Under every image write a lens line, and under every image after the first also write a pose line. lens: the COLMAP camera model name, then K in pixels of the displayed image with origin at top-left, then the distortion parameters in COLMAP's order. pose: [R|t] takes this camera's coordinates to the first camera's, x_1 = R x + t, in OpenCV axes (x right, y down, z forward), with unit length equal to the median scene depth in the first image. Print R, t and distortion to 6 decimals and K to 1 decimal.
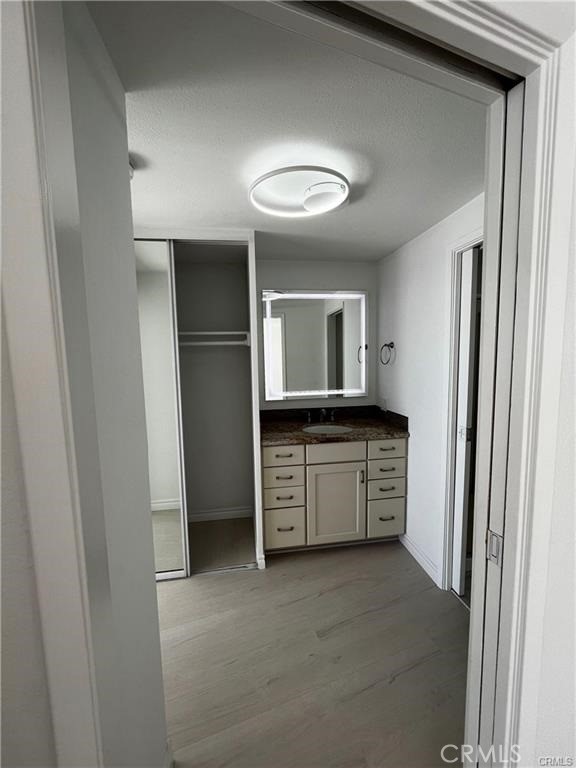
lens RADIAL K [[300.1, 0, 288.0], [0, 300.1, 384.0], [0, 0, 1]] dist [-0.003189, -0.000380]
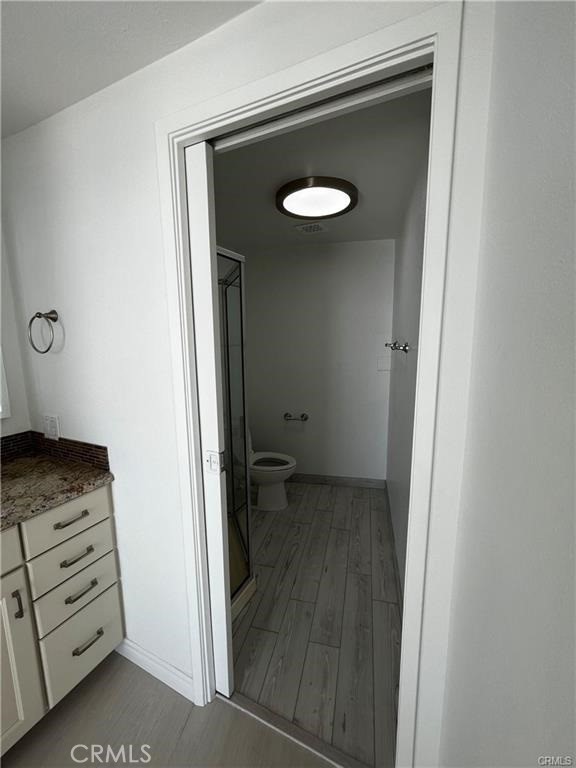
lens RADIAL K [[300.1, 0, 288.0], [0, 300.1, 384.0], [0, 0, 1]] dist [-0.003189, -0.000380]
pose [[0.543470, -0.107915, 0.832463, 0.131293], [0.077522, 0.993916, 0.078236, -0.022735], [-0.835841, 0.022015, 0.548529, 0.406820]]
